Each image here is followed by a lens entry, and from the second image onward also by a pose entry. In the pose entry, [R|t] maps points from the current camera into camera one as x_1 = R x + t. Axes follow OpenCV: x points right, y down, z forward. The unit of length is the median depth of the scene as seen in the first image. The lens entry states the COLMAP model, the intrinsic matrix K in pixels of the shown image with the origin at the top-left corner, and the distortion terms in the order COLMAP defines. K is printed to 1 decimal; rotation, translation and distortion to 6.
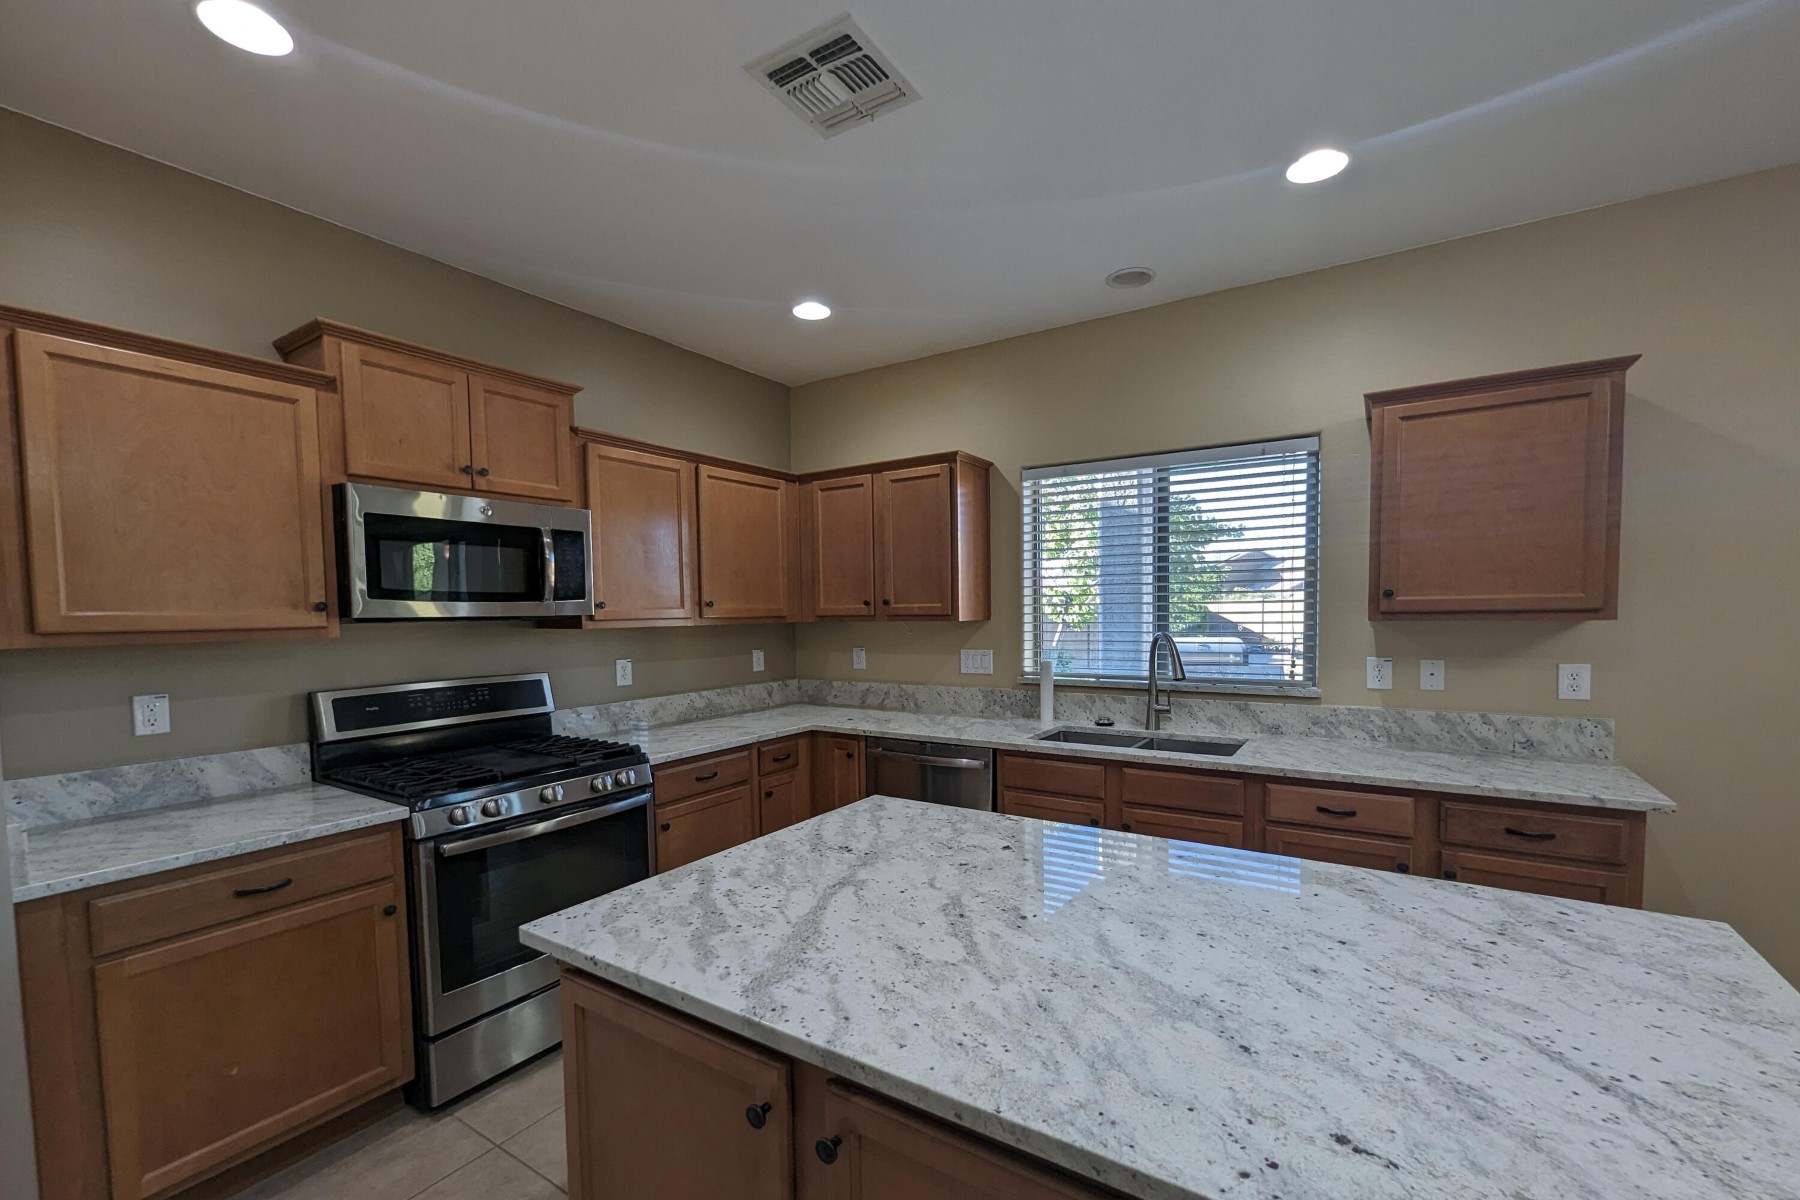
lens RADIAL K [[755.9, 0, 904.3], [0, 755.9, 649.4], [0, 0, 1]] dist [-0.003512, -0.000586]
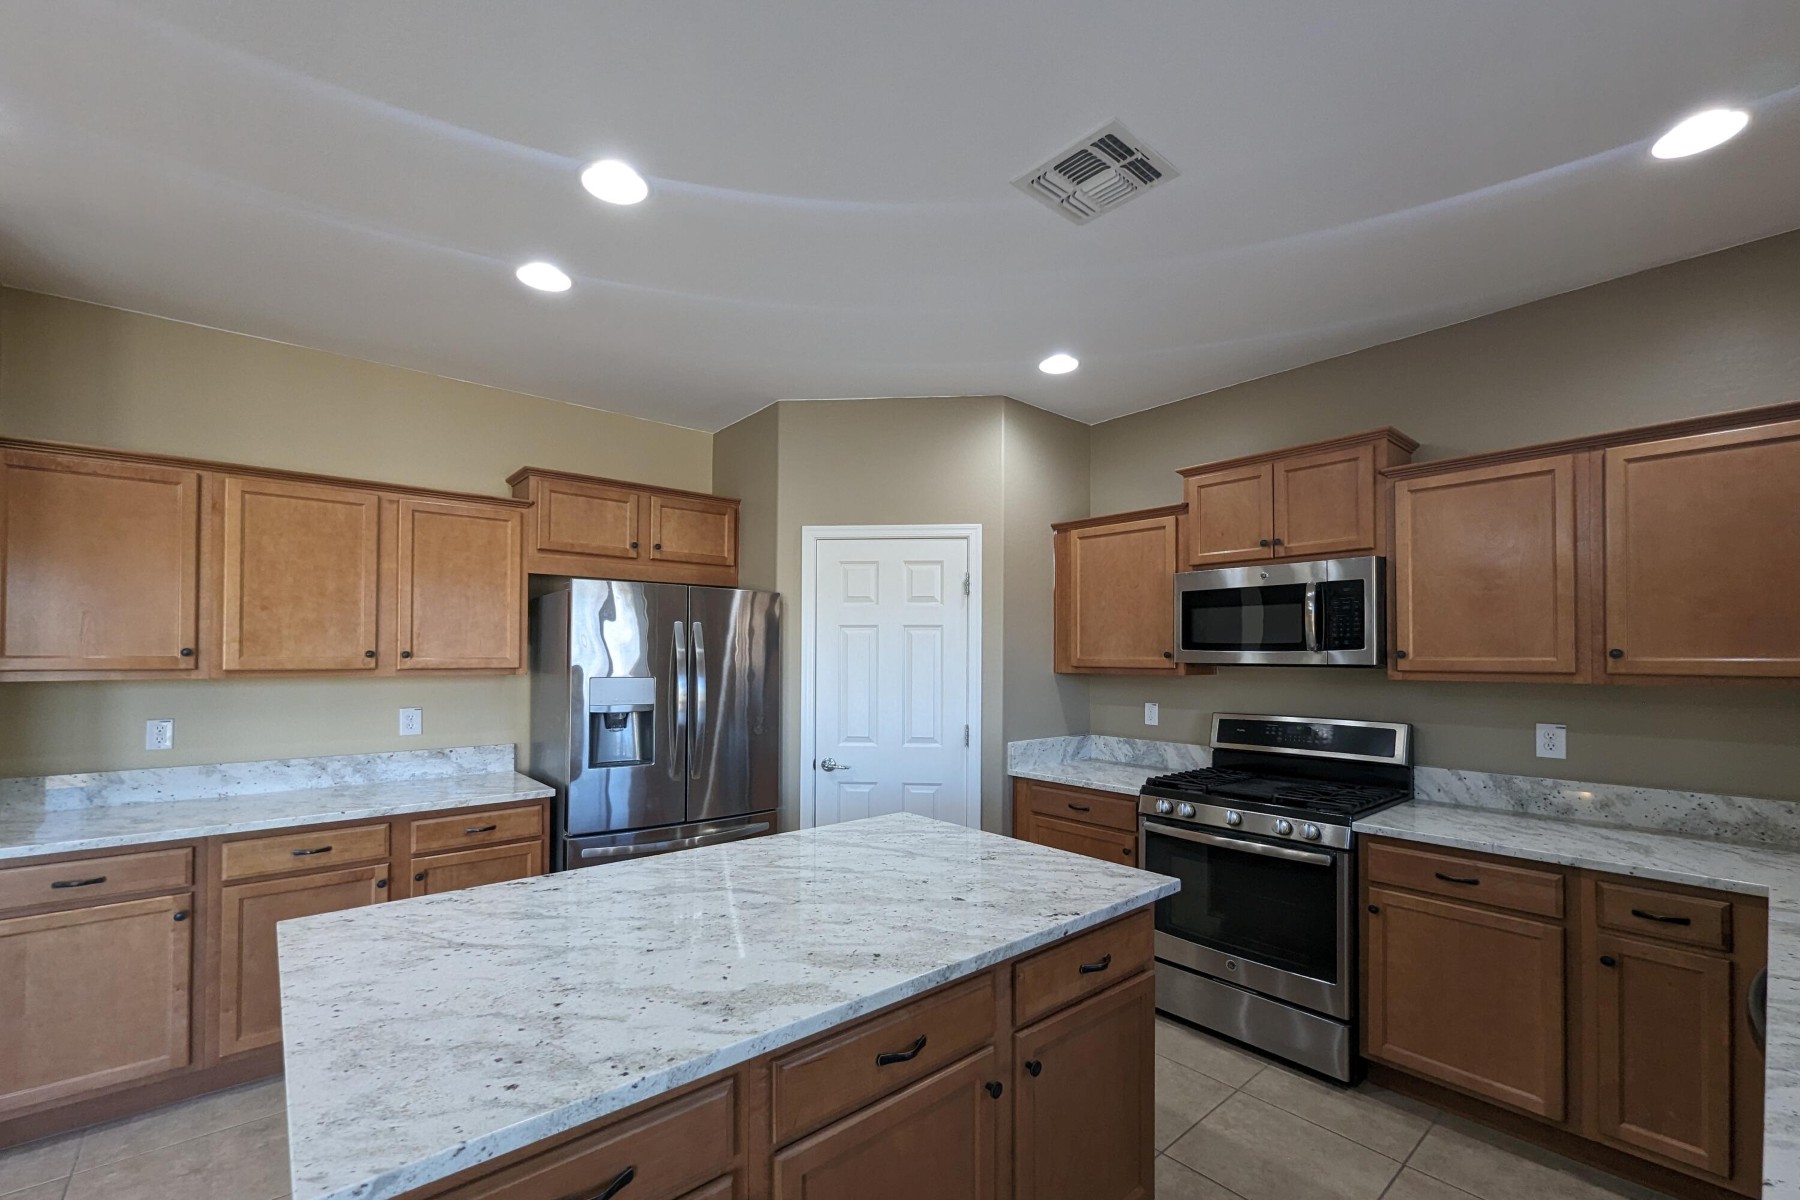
lens RADIAL K [[755.9, 0, 904.3], [0, 755.9, 649.4], [0, 0, 1]] dist [-0.003512, -0.000586]
pose [[-0.287442, 0.004744, -0.957786, 1.123512], [-0.049113, 0.998599, 0.019685, -0.092458], [0.956538, 0.052698, -0.286806, 1.189177]]
